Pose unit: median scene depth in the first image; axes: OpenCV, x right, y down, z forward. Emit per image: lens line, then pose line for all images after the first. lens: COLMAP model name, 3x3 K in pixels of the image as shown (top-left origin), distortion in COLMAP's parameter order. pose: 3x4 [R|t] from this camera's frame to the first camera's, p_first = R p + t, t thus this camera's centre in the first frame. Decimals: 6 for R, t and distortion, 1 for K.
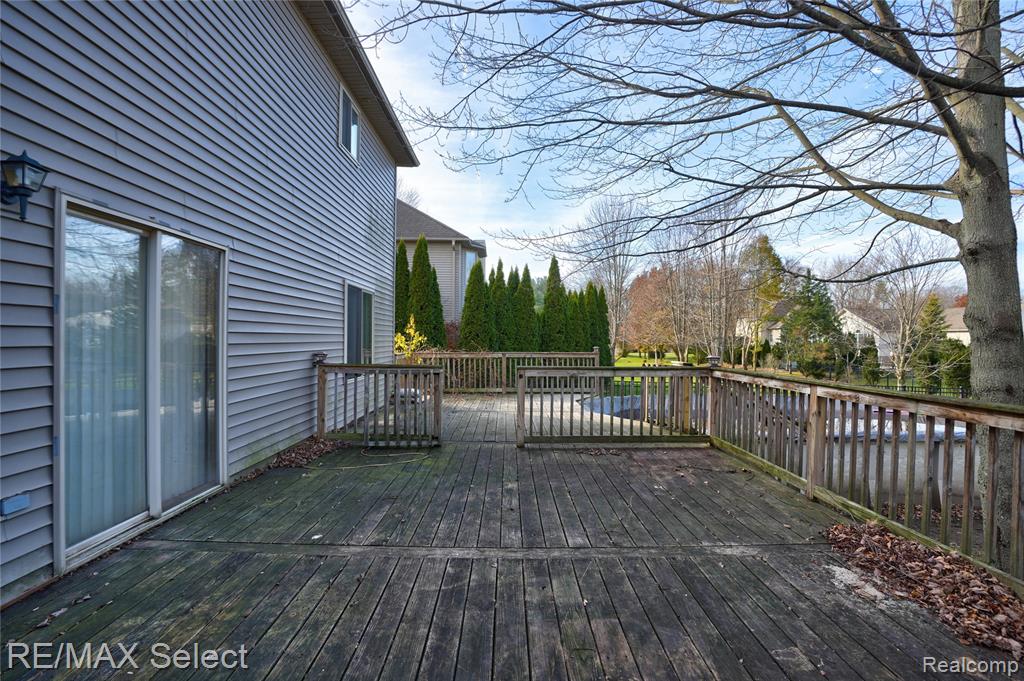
lens RADIAL K [[479.1, 0, 508.1], [0, 479.1, 345.8], [0, 0, 1]] dist [-0.056373, 0.018325]
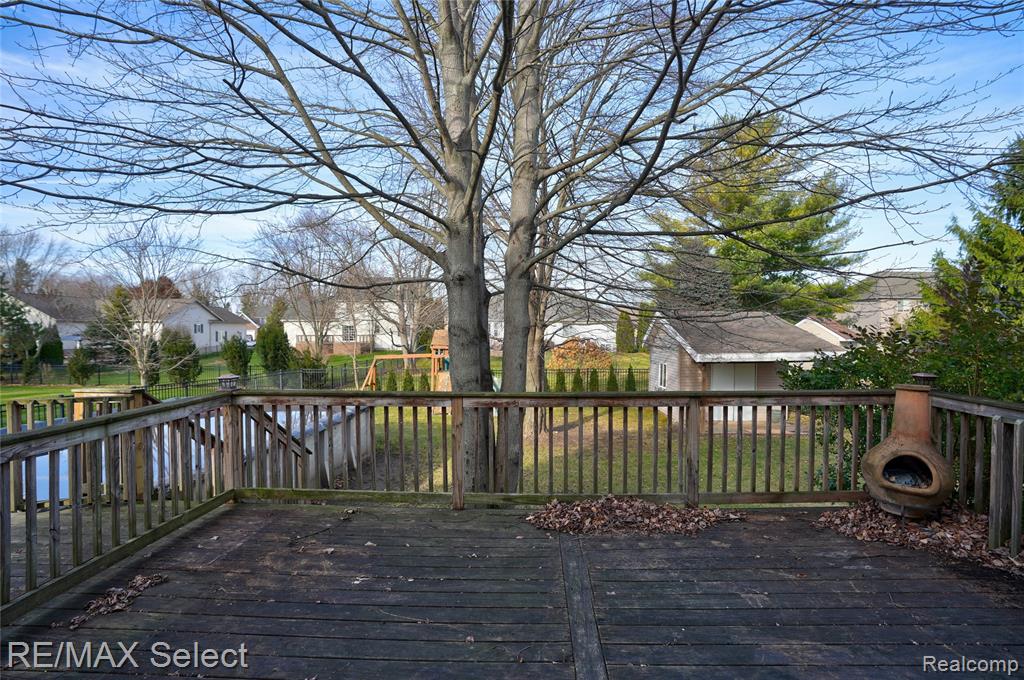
lens RADIAL K [[479.1, 0, 513.4], [0, 479.1, 336.7], [0, 0, 1]] dist [-0.056373, 0.018325]
pose [[0.026594, -0.021420, 0.999417, -0.085943], [0.015350, 0.999661, 0.021017, -0.015163], [-0.999528, 0.014783, 0.026914, 0.192716]]
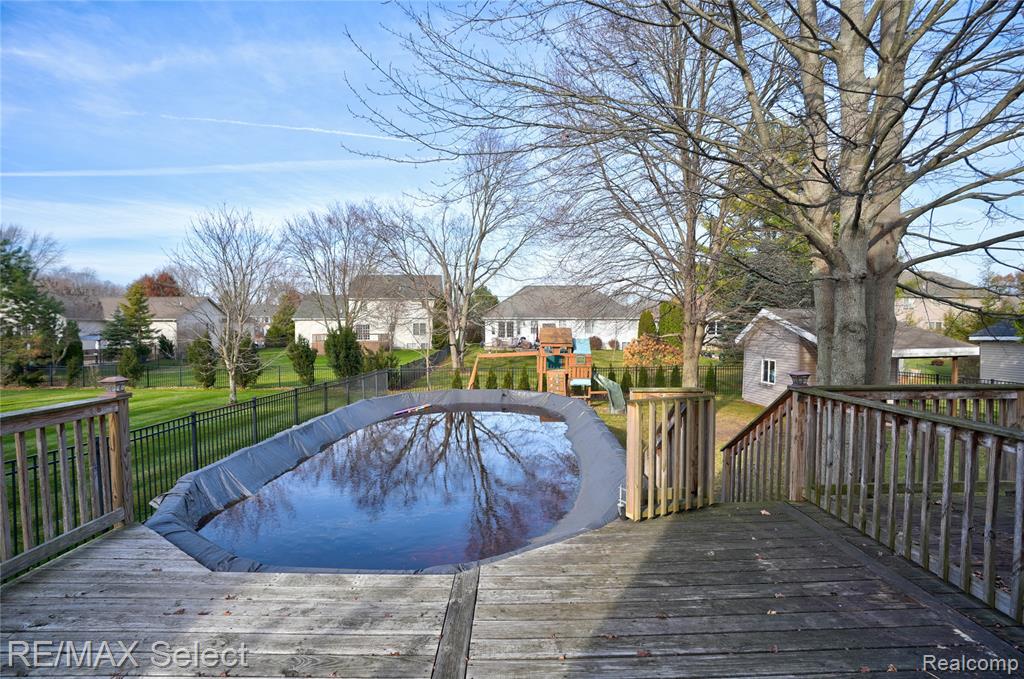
lens RADIAL K [[479.1, 0, 500.5], [0, 479.1, 336.4], [0, 0, 1]] dist [-0.056373, 0.018325]
pose [[-0.020162, -0.023580, 0.999519, -0.082100], [0.017523, 0.999560, 0.023934, -0.018812], [-0.999643, 0.017998, -0.019740, 0.502832]]
